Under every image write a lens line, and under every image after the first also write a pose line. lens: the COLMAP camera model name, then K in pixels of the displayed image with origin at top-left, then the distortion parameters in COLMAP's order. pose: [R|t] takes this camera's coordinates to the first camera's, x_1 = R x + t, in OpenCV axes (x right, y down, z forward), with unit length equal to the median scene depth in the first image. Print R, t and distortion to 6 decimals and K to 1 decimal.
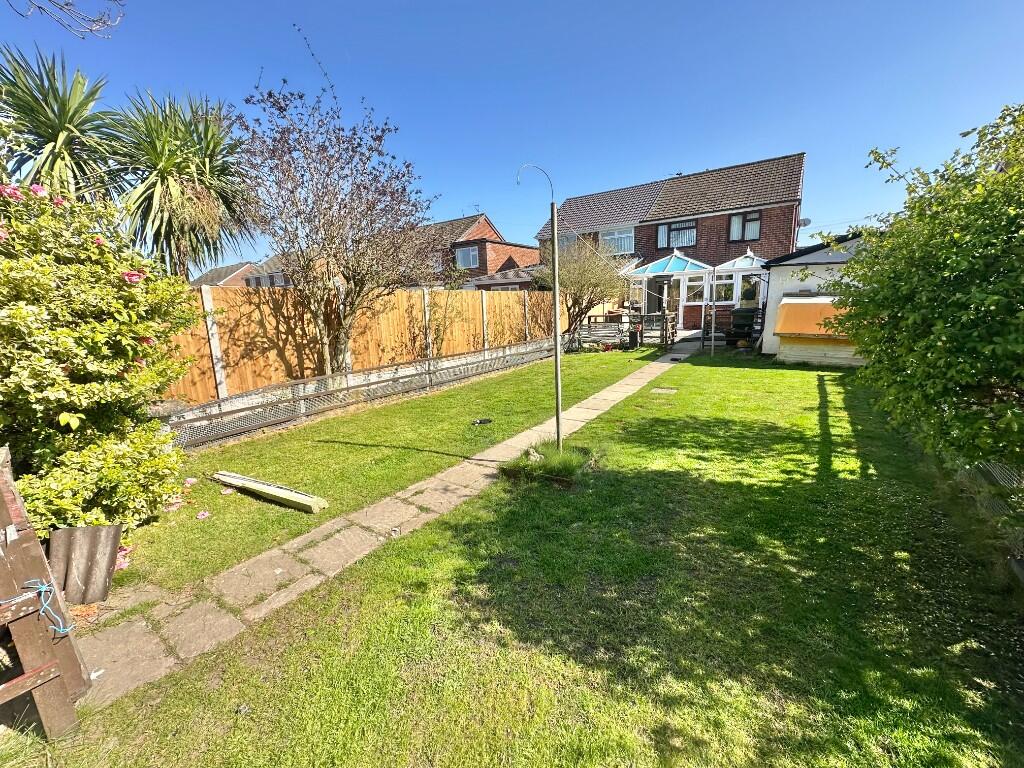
lens RADIAL K [[409.0, 0, 511.3], [0, 409.0, 382.3], [0, 0, 1]] dist [0.000171, 0.000372]
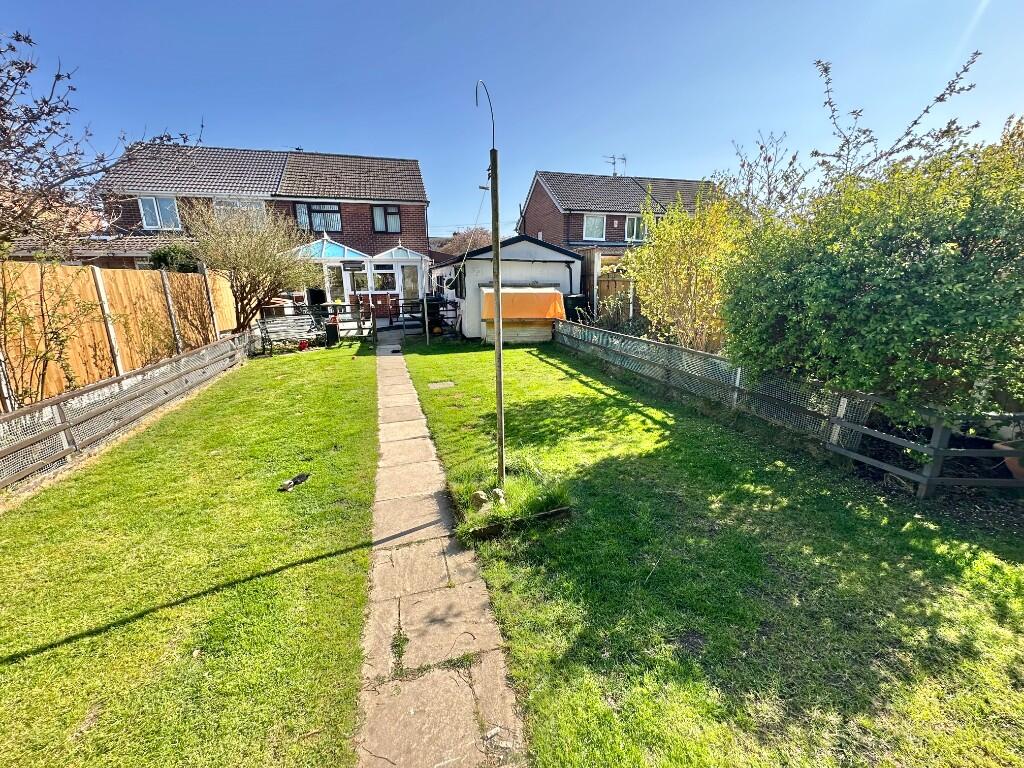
lens RADIAL K [[409.0, 0, 512.4], [0, 409.0, 383.1], [0, 0, 1]] dist [0.000171, 0.000372]
pose [[0.620511, -0.163542, 0.766955, -0.390180], [0.143028, 0.985210, 0.094364, -0.075721], [-0.771045, 0.051142, 0.634724, 0.423010]]
